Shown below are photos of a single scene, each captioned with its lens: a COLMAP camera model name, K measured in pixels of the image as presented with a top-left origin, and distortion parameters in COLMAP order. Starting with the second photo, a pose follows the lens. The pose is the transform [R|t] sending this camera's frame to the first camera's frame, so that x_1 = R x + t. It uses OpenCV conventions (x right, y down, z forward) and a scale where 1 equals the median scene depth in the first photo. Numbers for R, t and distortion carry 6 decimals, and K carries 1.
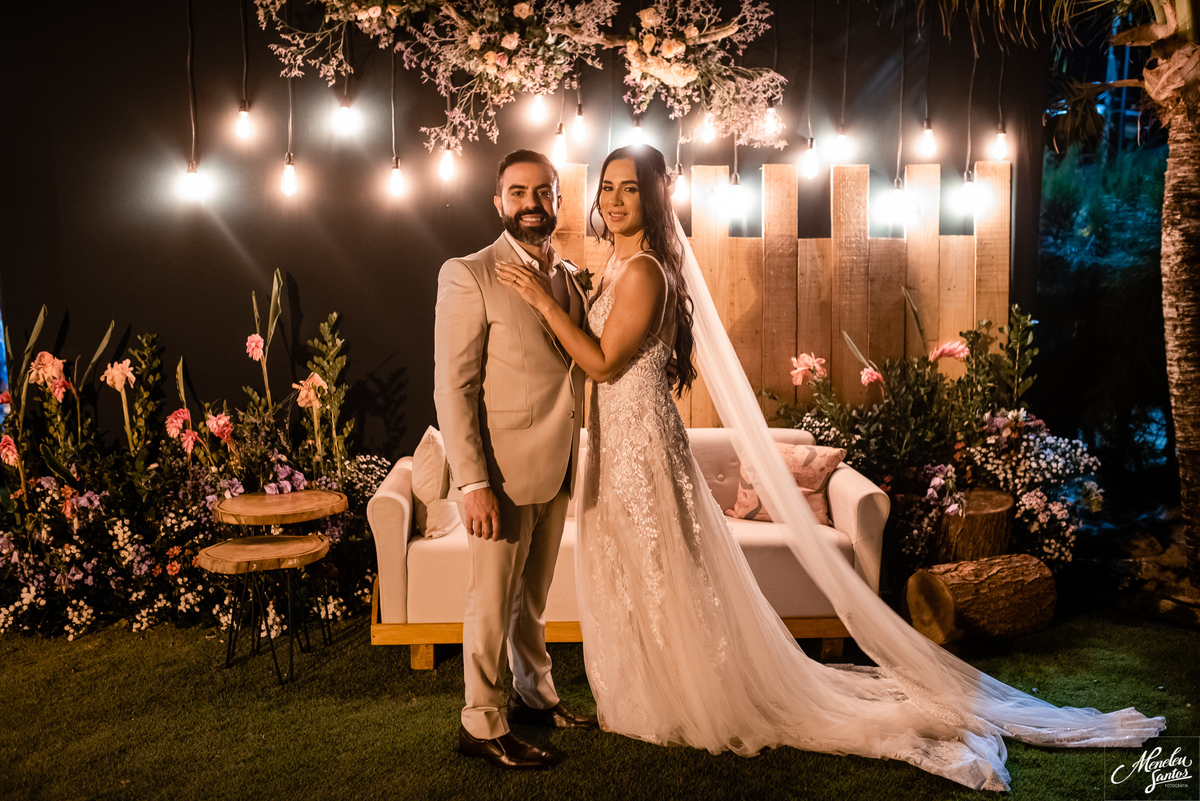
lens RADIAL K [[1110.7, 0, 566.7], [0, 1110.7, 379.9], [0, 0, 1]] dist [-0.076273, 0.142096]
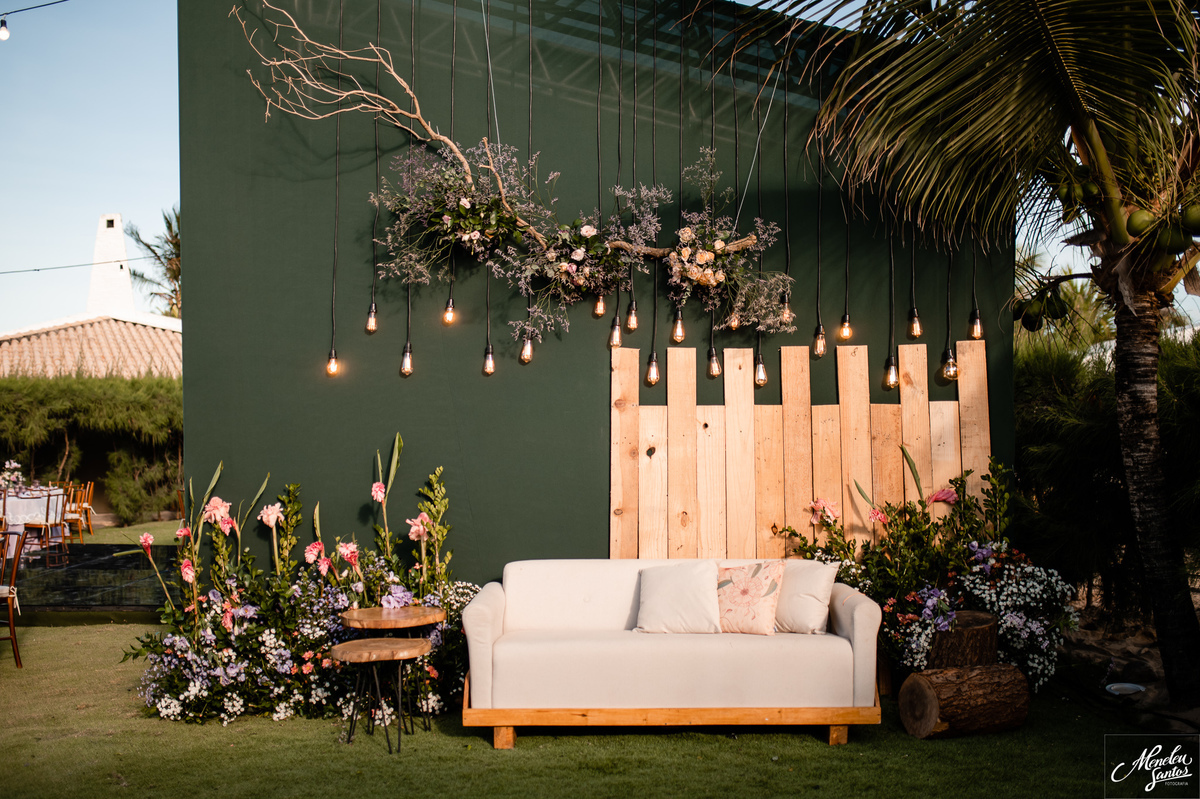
lens RADIAL K [[1110.7, 0, 566.7], [0, 1110.7, 378.9], [0, 0, 1]] dist [-0.076273, 0.142096]
pose [[0.995041, -0.010330, -0.098925, 0.062384], [-0.006260, 0.986117, -0.165933, 0.052356], [0.099266, 0.165730, 0.981163, -0.251222]]
